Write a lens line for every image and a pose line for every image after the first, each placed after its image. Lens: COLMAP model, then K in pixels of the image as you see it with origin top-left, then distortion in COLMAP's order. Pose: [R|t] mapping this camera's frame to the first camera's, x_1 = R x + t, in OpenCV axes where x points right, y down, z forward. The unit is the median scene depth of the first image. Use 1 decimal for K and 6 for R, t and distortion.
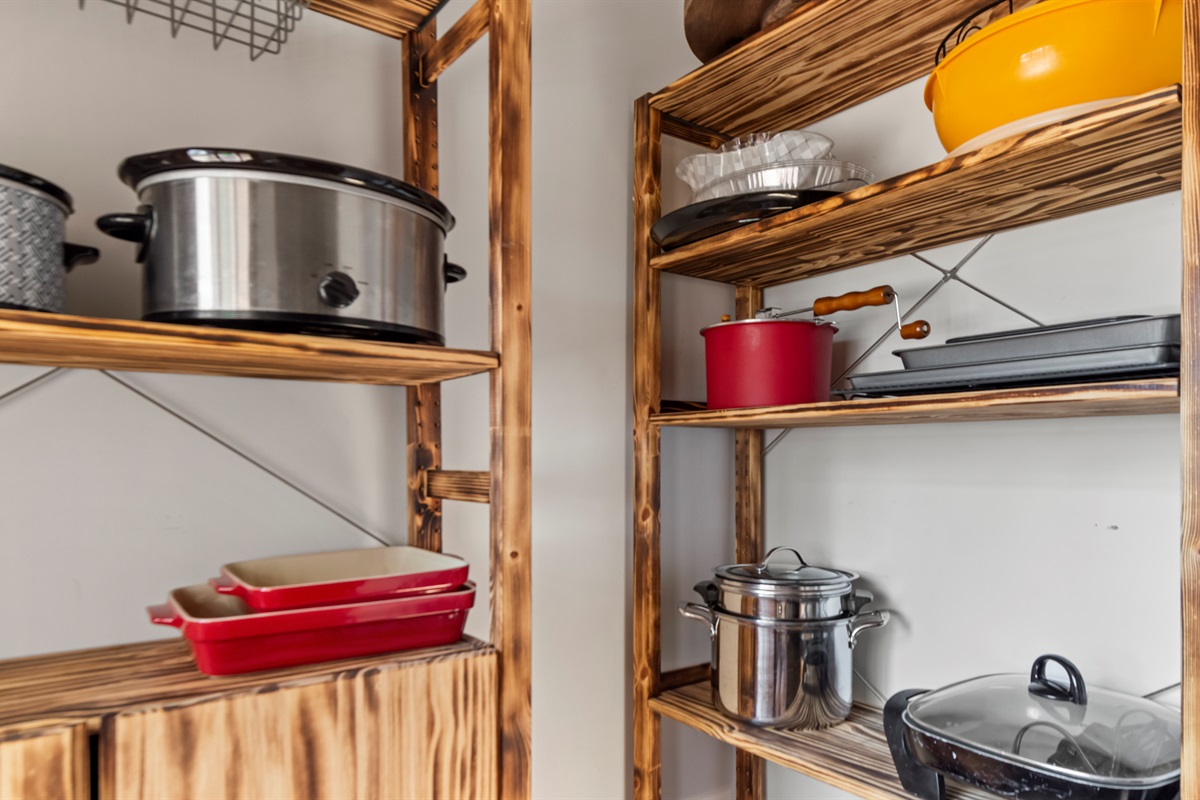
lens RADIAL K [[773.9, 0, 630.5], [0, 773.9, 460.1], [0, 0, 1]] dist [0.018696, -0.013260]
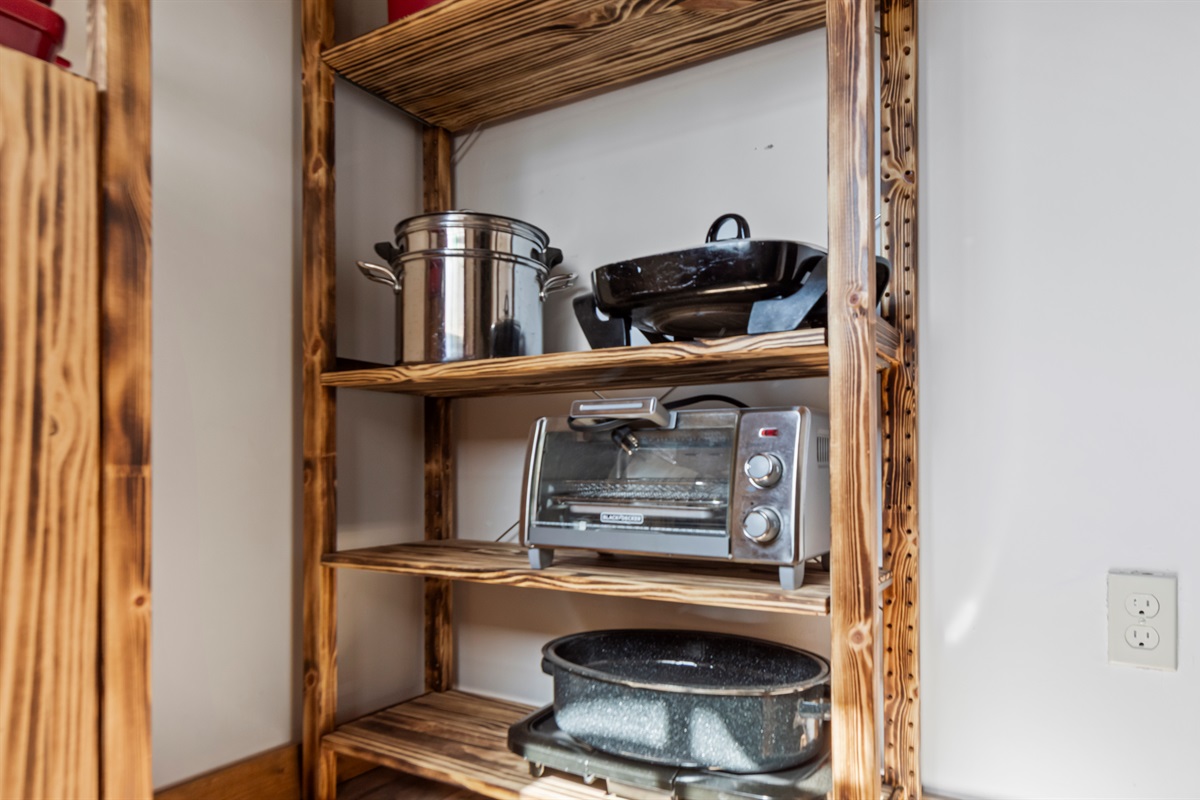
lens RADIAL K [[761.0, 0, 635.7], [0, 761.0, 450.1], [0, 0, 1]] dist [0.015027, -0.001915]
pose [[0.922743, 0.000599, 0.385414, 0.021450], [0.004752, 0.999905, -0.012931, 0.462886], [-0.385386, 0.013763, 0.922653, 0.064218]]
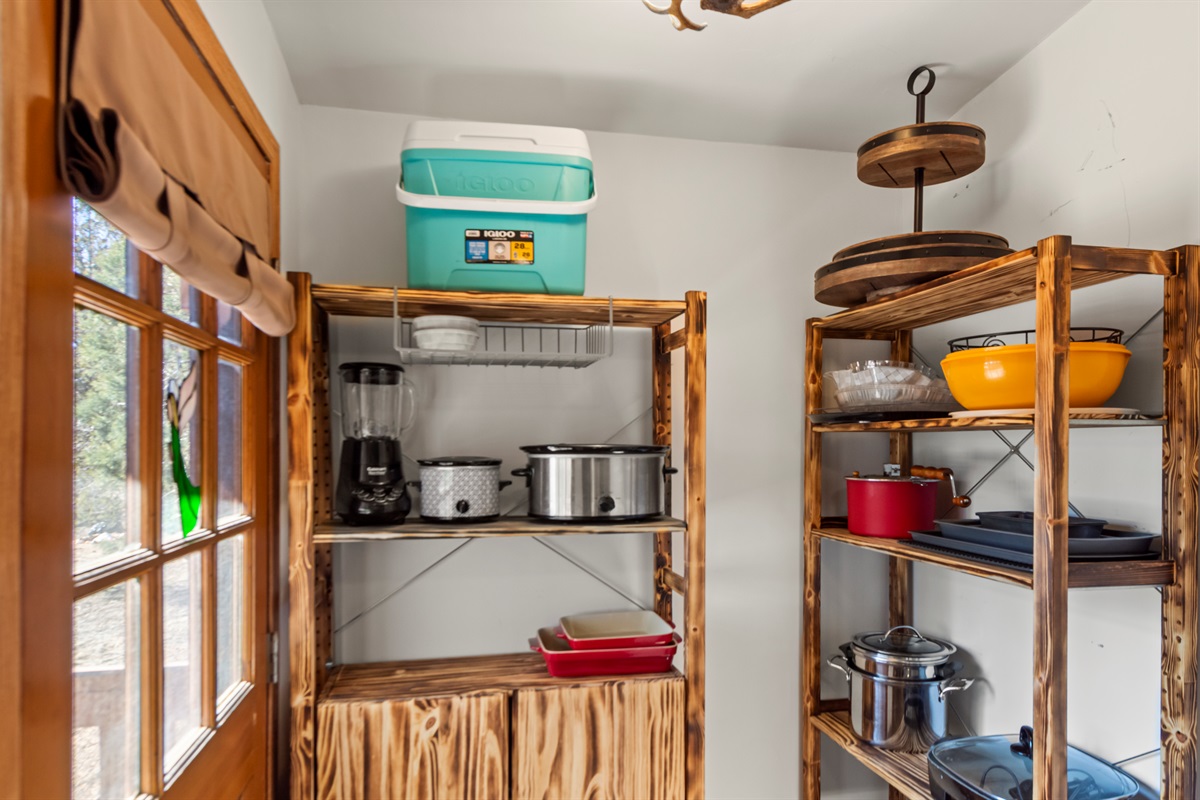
lens RADIAL K [[773.9, 0, 630.5], [0, 773.9, 460.1], [0, 0, 1]] dist [0.018696, -0.013260]
pose [[0.915056, 0.013087, -0.403115, 0.345971], [-0.008342, 0.999874, 0.013525, -0.236142], [0.403241, -0.009013, 0.915049, -0.589549]]
